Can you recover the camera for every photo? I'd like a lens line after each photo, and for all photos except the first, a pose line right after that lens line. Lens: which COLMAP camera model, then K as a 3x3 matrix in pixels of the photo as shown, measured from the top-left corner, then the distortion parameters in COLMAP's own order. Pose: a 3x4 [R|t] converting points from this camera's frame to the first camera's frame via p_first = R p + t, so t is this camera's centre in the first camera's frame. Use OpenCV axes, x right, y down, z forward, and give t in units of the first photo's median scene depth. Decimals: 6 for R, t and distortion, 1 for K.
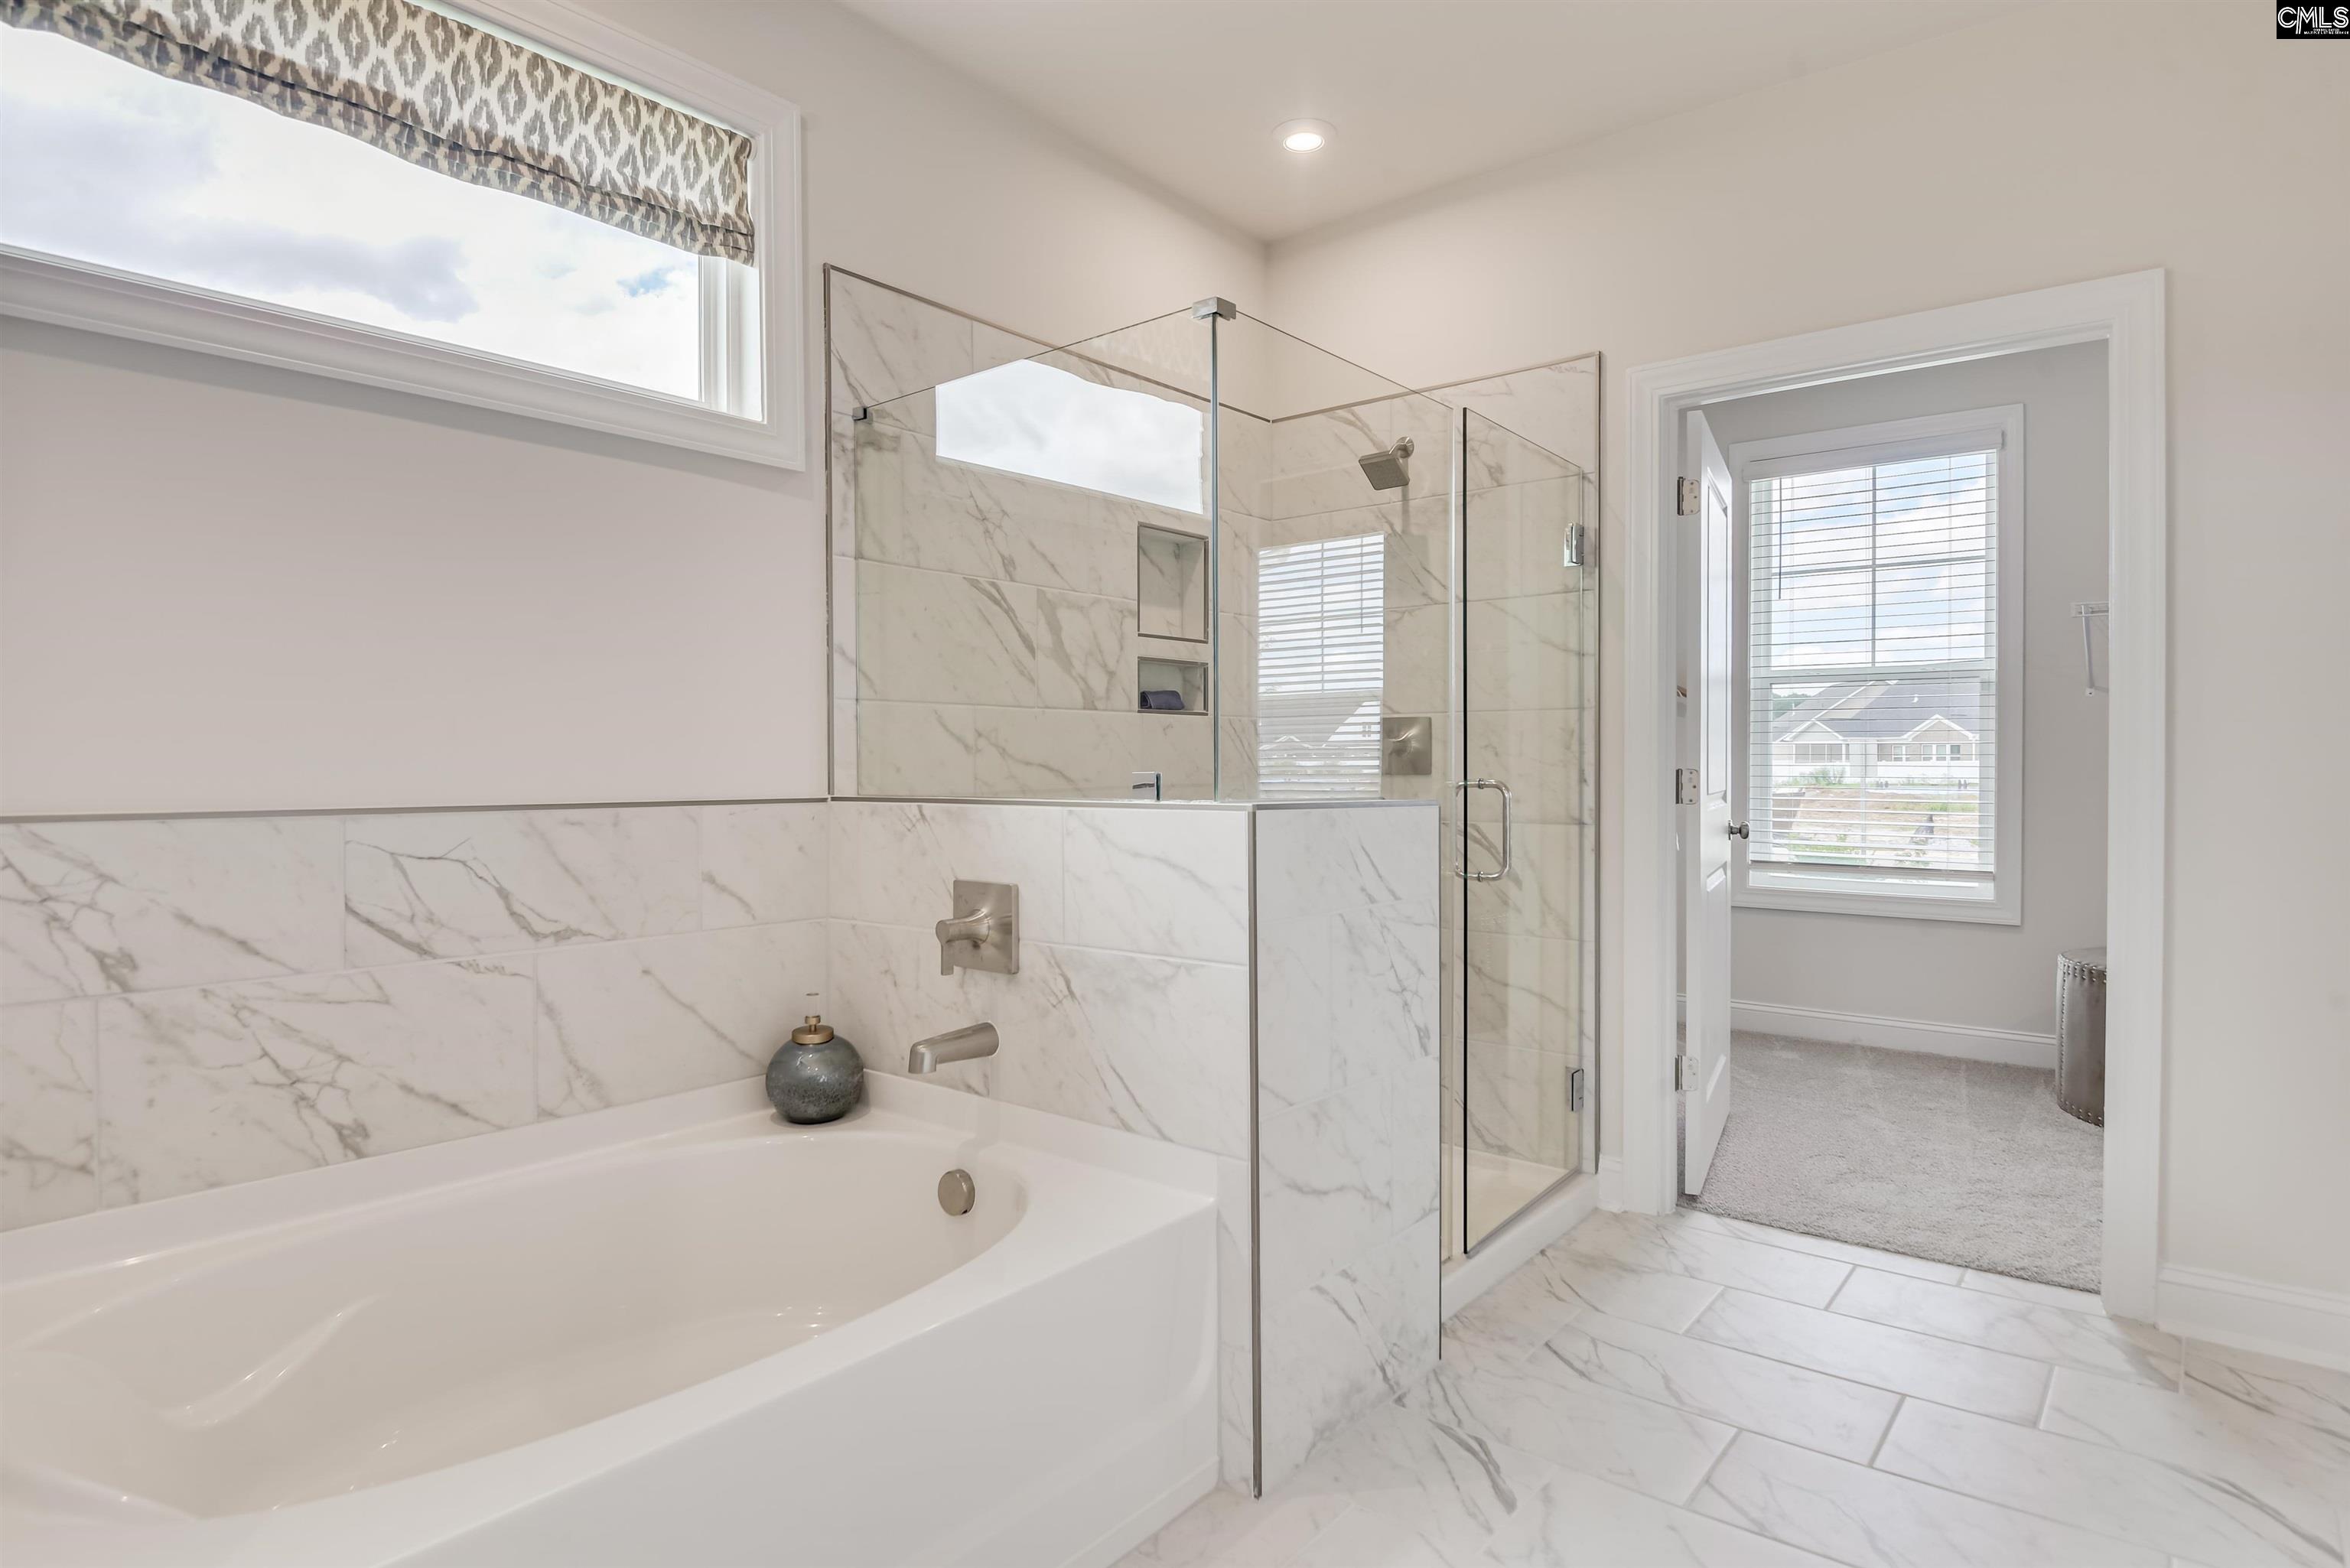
lens RADIAL K [[1291.5, 0, 1174.5], [0, 1291.5, 767.7], [0, 0, 1]] dist [-0.003139, -0.001748]
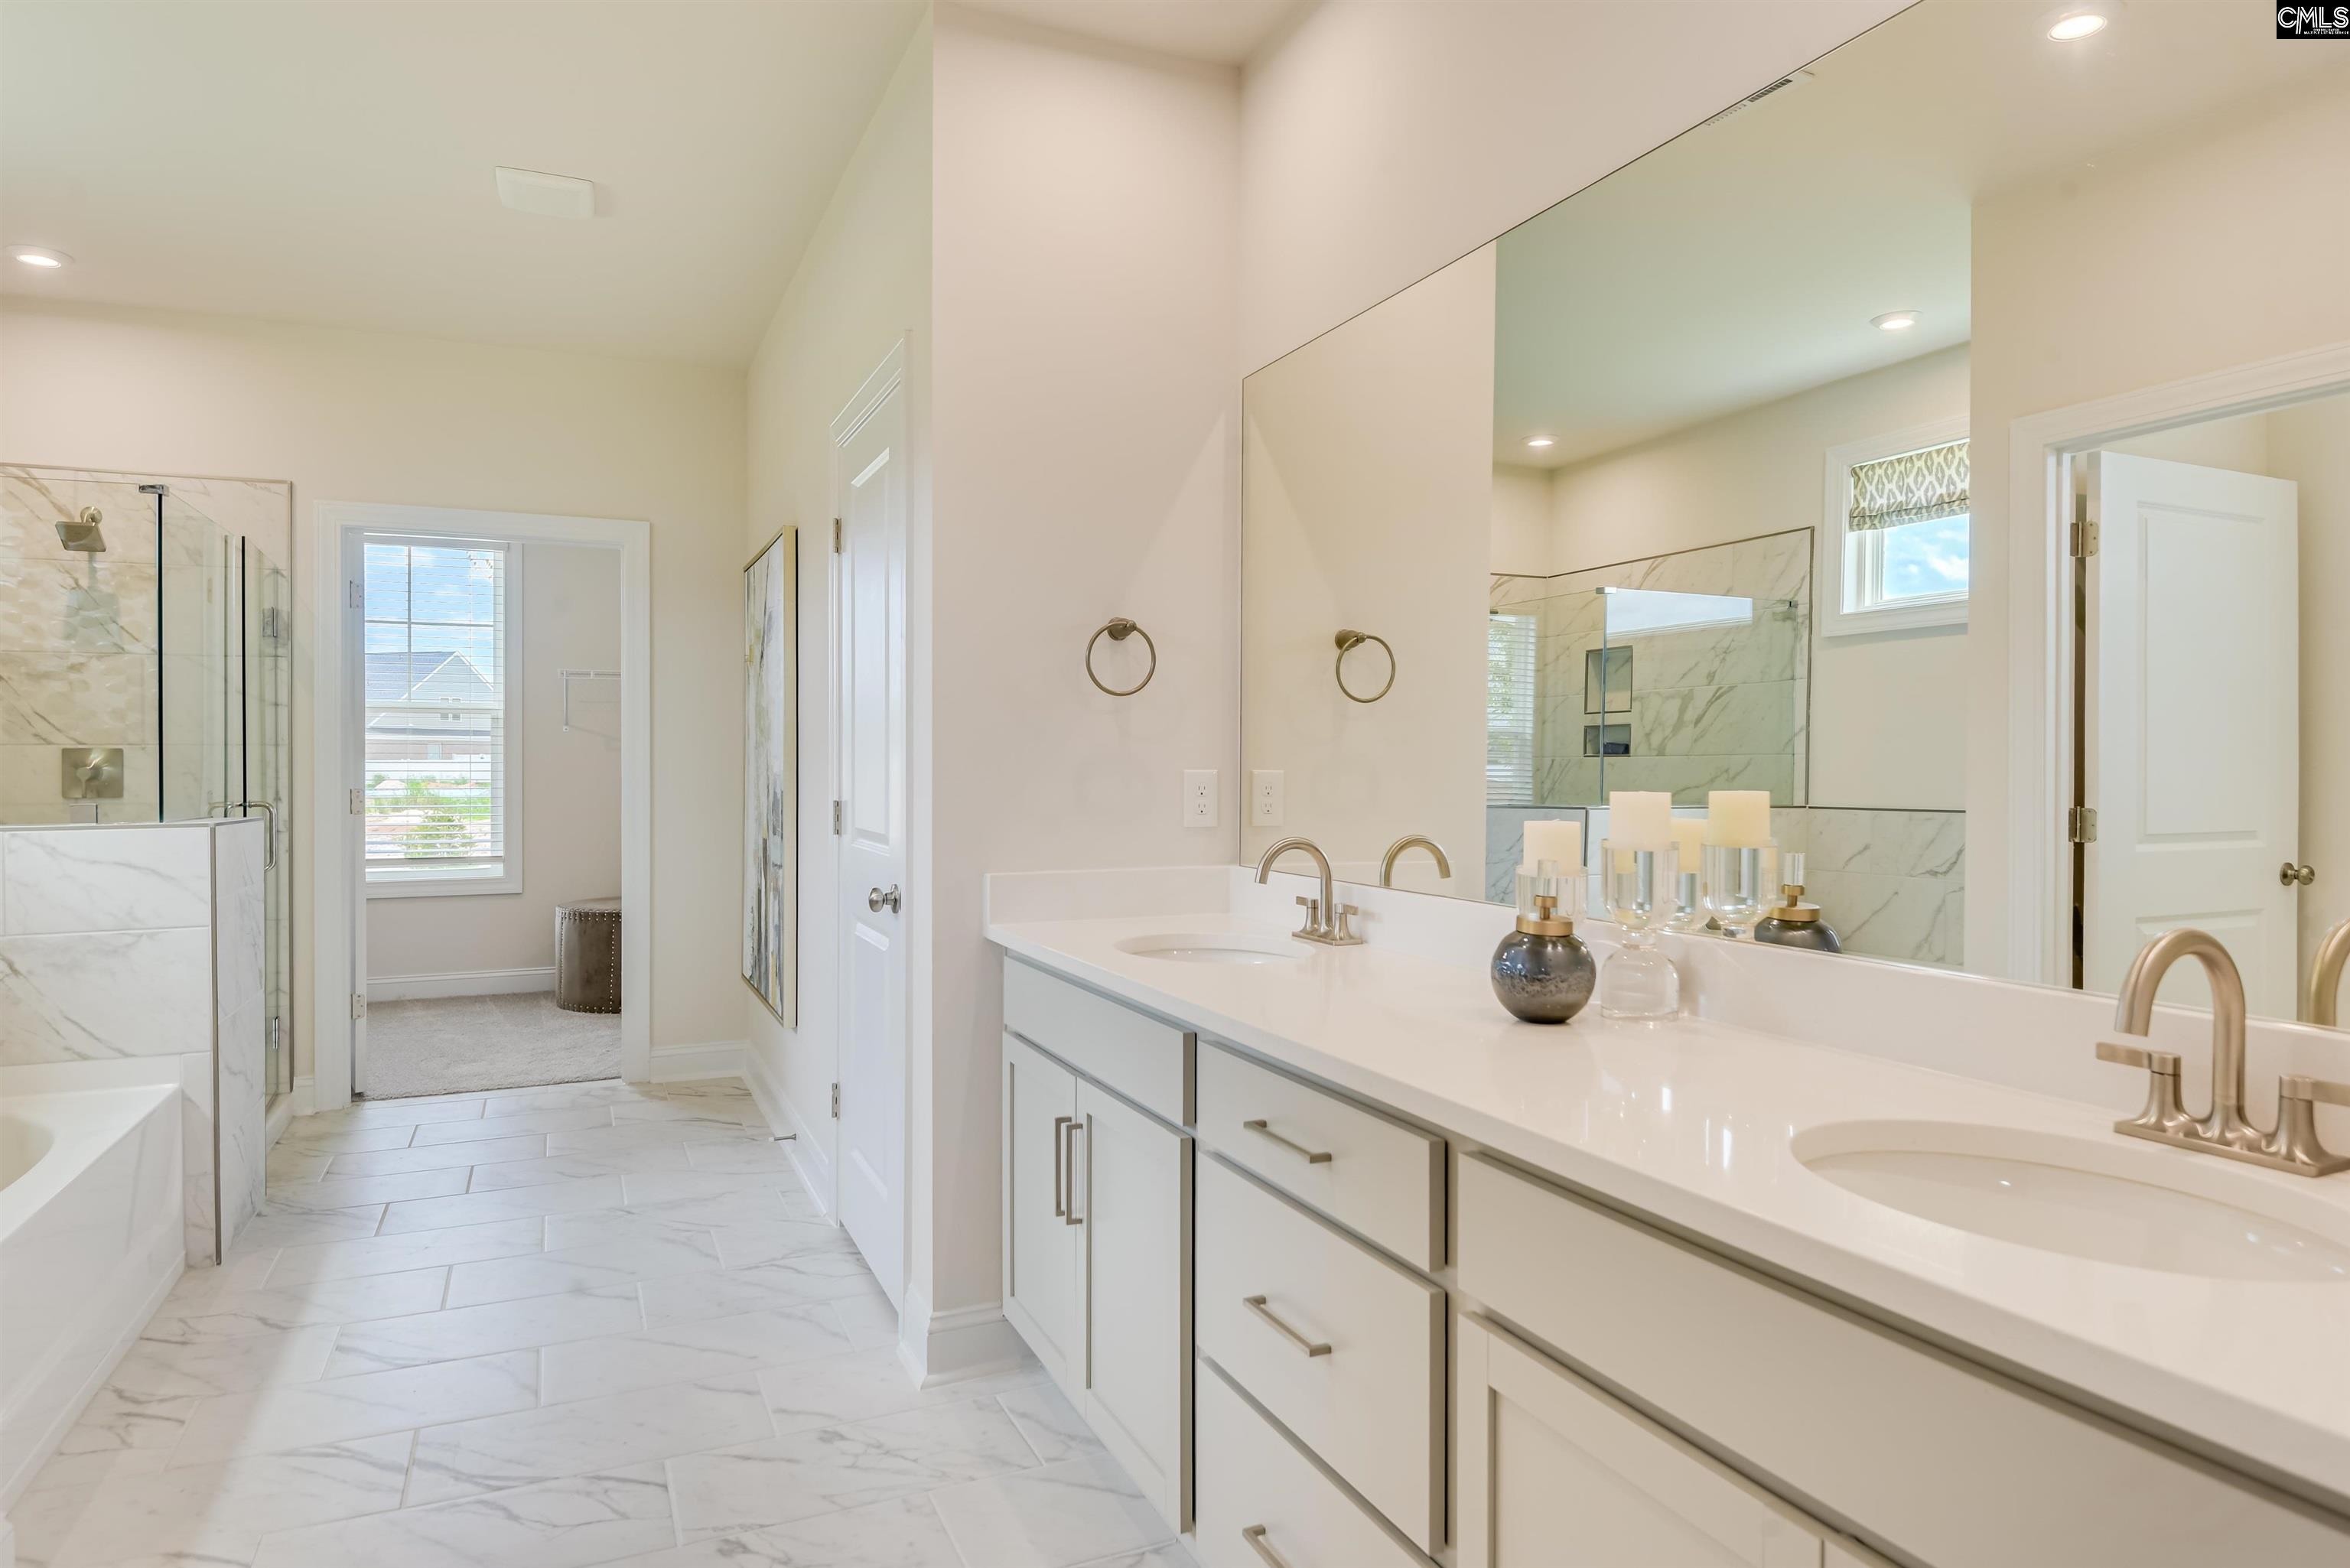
lens RADIAL K [[1388.4, 0, 1175.0], [0, 1388.4, 784.0], [0, 0, 1]] dist [-0.000100, -0.000952]
pose [[0.456106, -0.014018, 0.889815, -0.542906], [0.002330, 0.999891, 0.014558, -0.024721], [-0.889922, -0.004566, 0.456089, -0.483737]]
